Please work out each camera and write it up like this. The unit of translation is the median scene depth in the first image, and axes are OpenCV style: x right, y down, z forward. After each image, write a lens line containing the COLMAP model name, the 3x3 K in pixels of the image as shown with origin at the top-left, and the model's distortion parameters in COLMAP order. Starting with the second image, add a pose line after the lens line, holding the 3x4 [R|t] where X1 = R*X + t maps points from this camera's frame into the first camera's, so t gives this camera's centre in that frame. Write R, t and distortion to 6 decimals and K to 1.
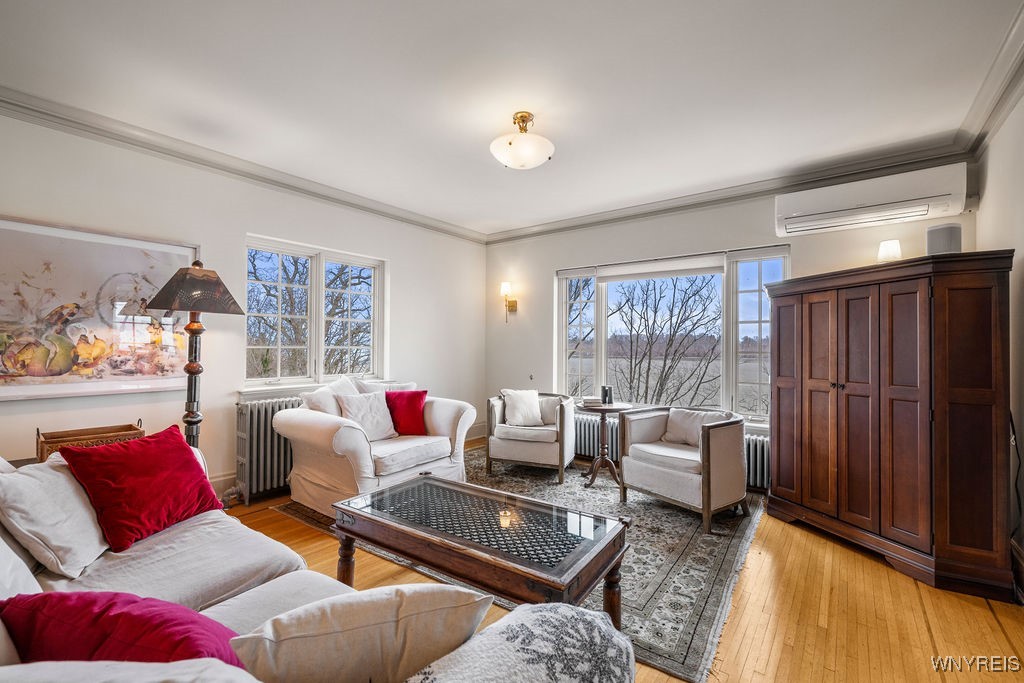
lens RADIAL K [[435.9, 0, 511.1], [0, 435.9, 341.5], [0, 0, 1]] dist [0.011487, -0.000102]
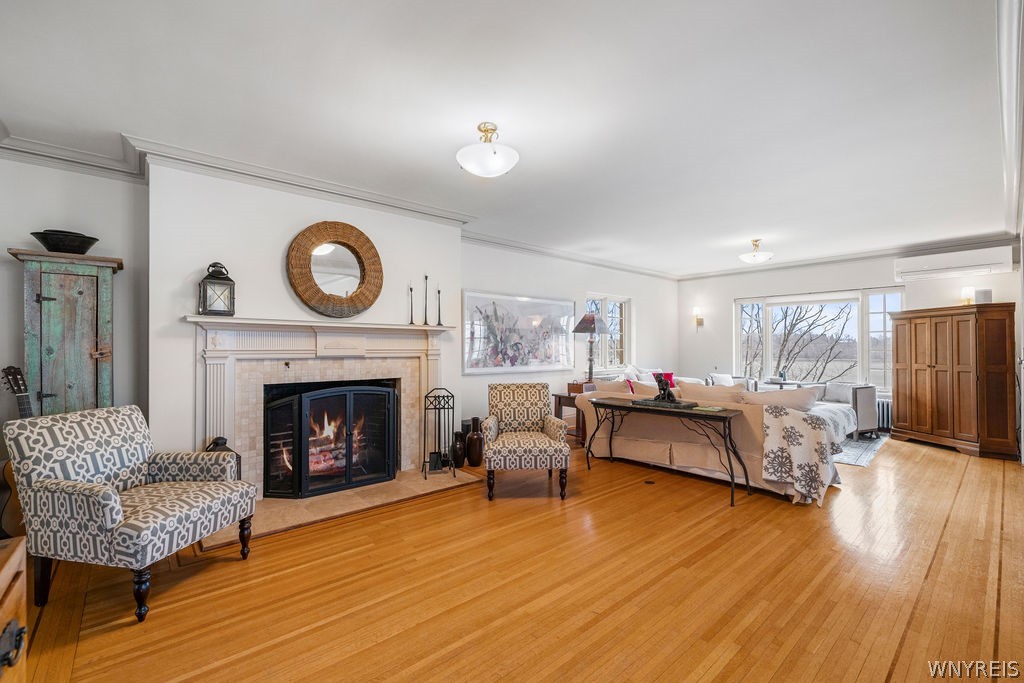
lens RADIAL K [[435.9, 0, 511.1], [0, 435.9, 342.8], [0, 0, 1]] dist [0.011487, -0.000102]
pose [[0.982151, -0.012324, -0.187688, -0.646935], [0.011988, 0.999924, -0.002926, -0.019421], [0.187710, 0.000624, 0.982224, -1.142026]]
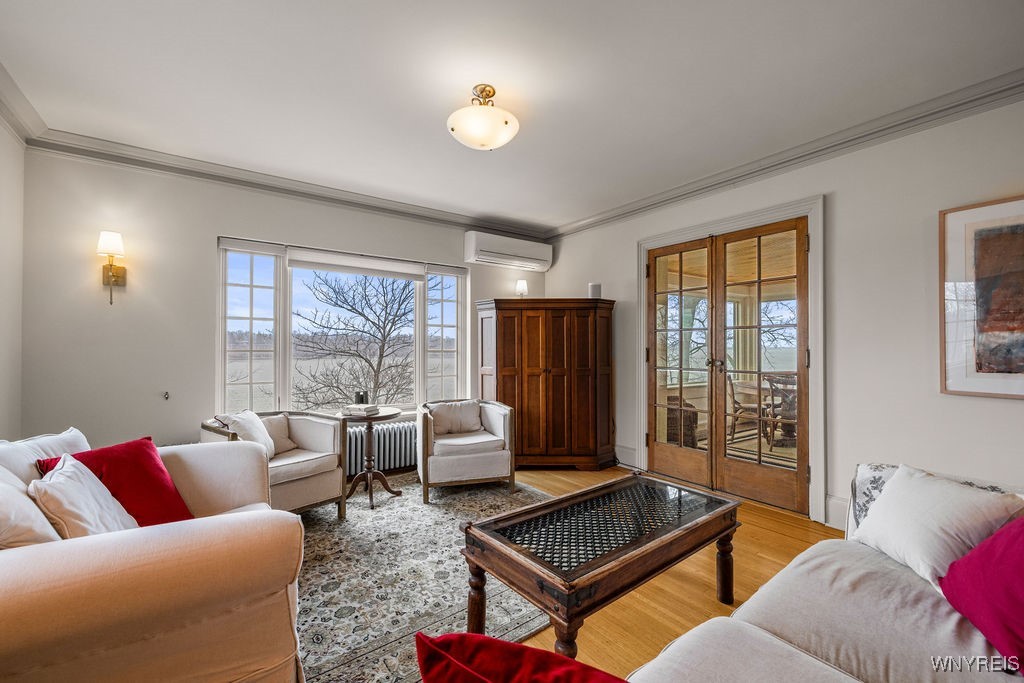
lens RADIAL K [[435.9, 0, 513.8], [0, 435.9, 341.8], [0, 0, 1]] dist [0.011487, -0.000102]
pose [[0.295332, 0.004381, 0.955385, -0.702669], [-0.011497, 0.999933, -0.001031, -0.000700], [-0.955325, -0.010679, 0.295363, 0.580292]]
